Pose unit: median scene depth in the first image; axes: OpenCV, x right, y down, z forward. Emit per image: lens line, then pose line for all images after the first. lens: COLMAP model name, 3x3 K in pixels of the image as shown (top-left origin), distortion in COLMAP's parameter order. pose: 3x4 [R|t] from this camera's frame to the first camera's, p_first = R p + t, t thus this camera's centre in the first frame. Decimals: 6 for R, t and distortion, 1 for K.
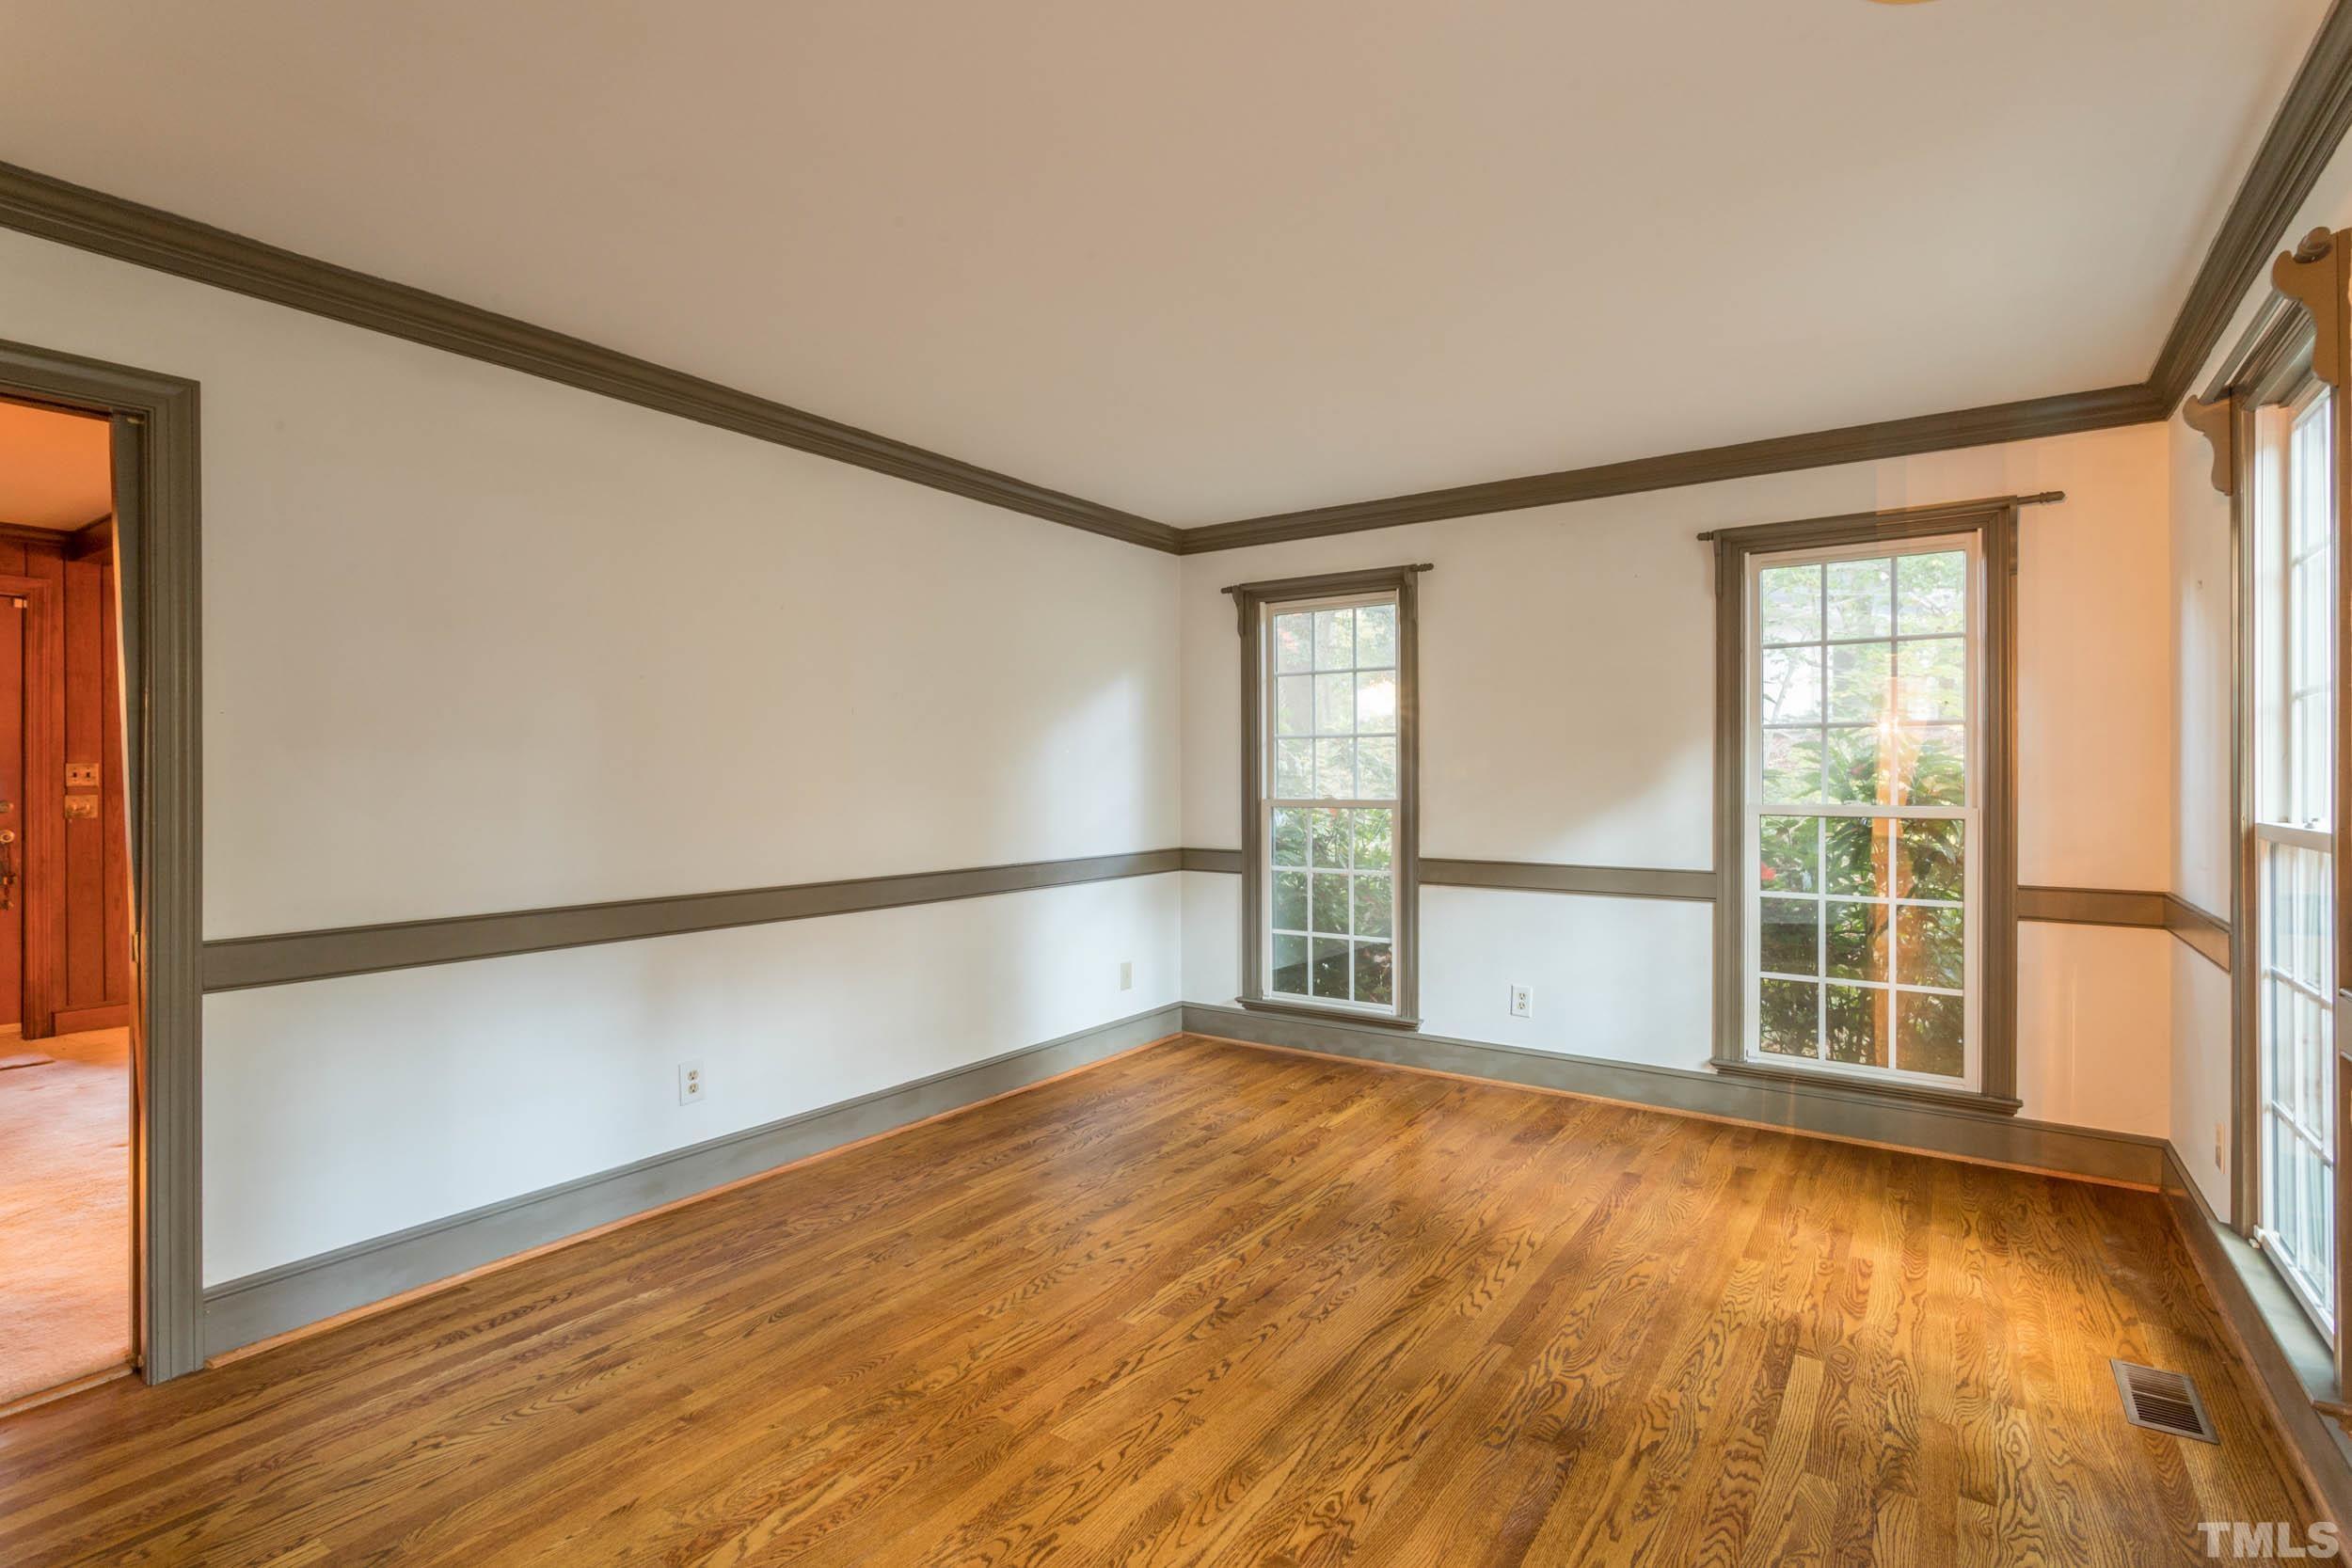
lens RADIAL K [[1103.8, 0, 1176.0], [0, 1103.8, 784.0], [0, 0, 1]] dist [0.000823, 0.000186]
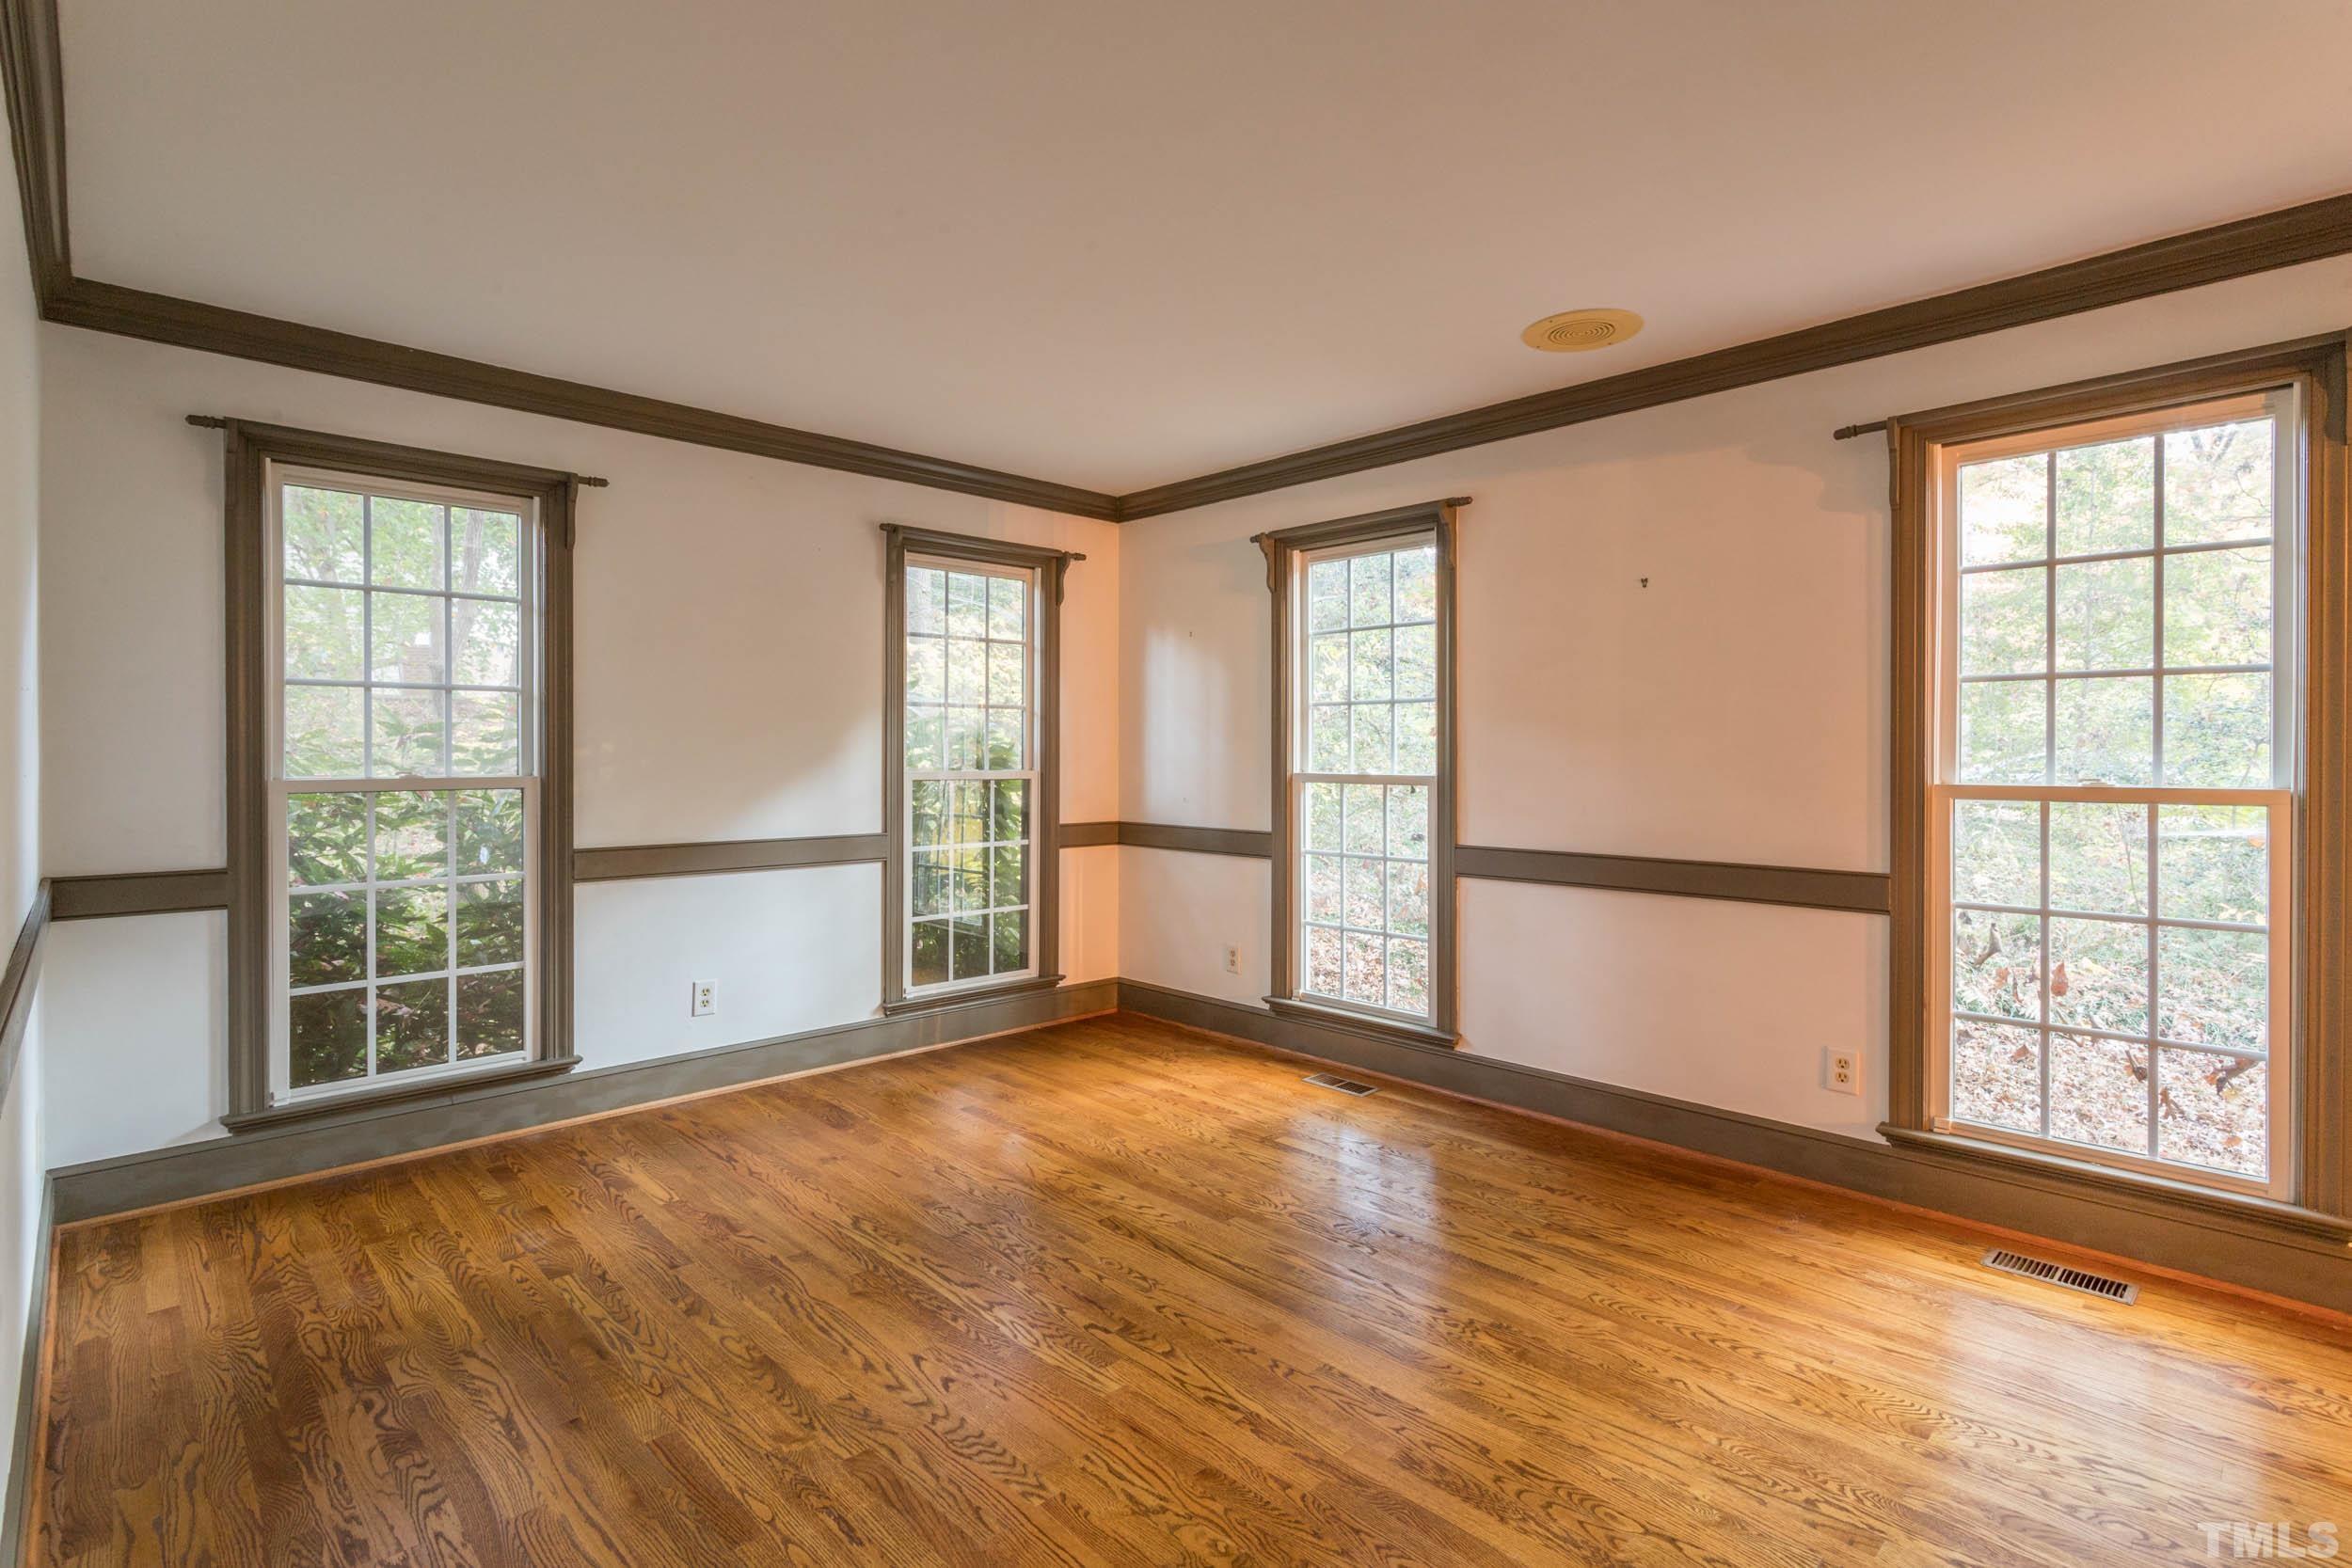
lens RADIAL K [[1116.6, 0, 1176.0], [0, 1116.6, 784.0], [0, 0, 1]] dist [-0.000989, -0.000077]
pose [[0.197516, -0.025461, 0.979969, -0.604024], [0.003373, 0.999674, 0.025293, 0.002858], [-0.980294, -0.001691, 0.197537, 0.554717]]
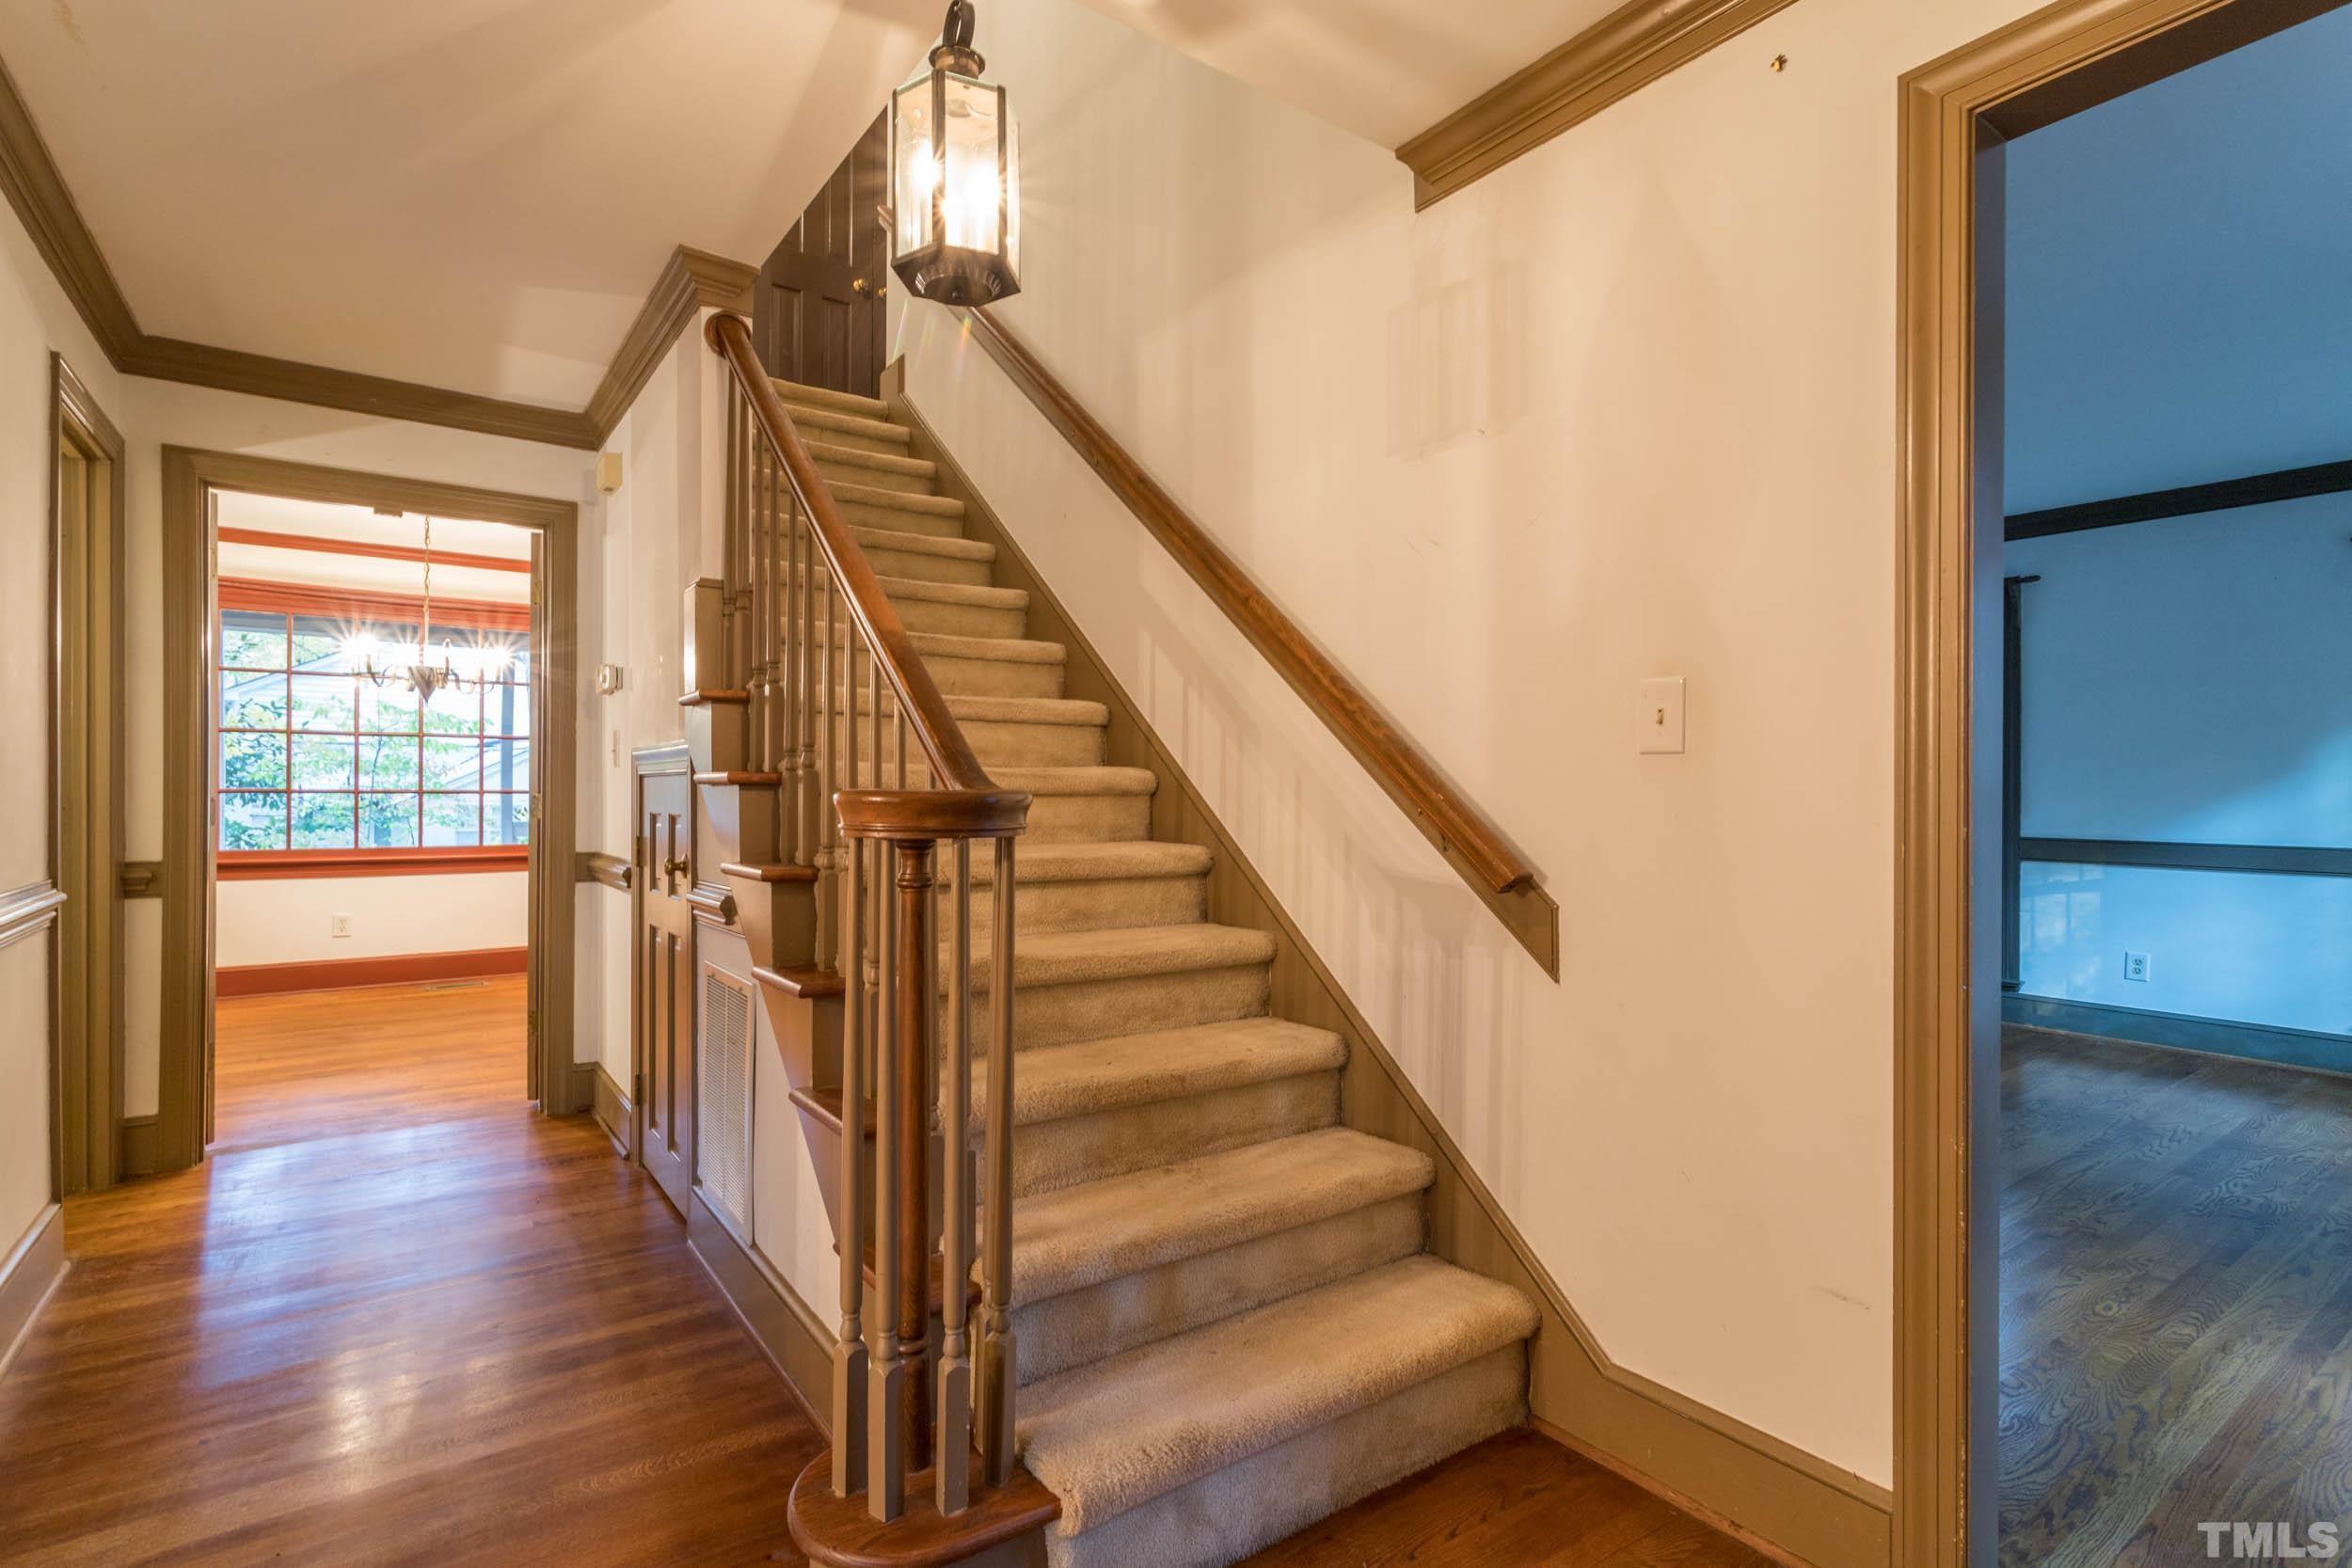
lens RADIAL K [[1116.6, 0, 1176.0], [0, 1116.6, 784.0], [0, 0, 1]] dist [-0.000989, -0.000077]
pose [[0.942630, 0.004222, -0.333811, -0.271521], [-0.007405, 0.999938, -0.008265, 0.037648], [0.333756, 0.010263, 0.942604, -0.458235]]
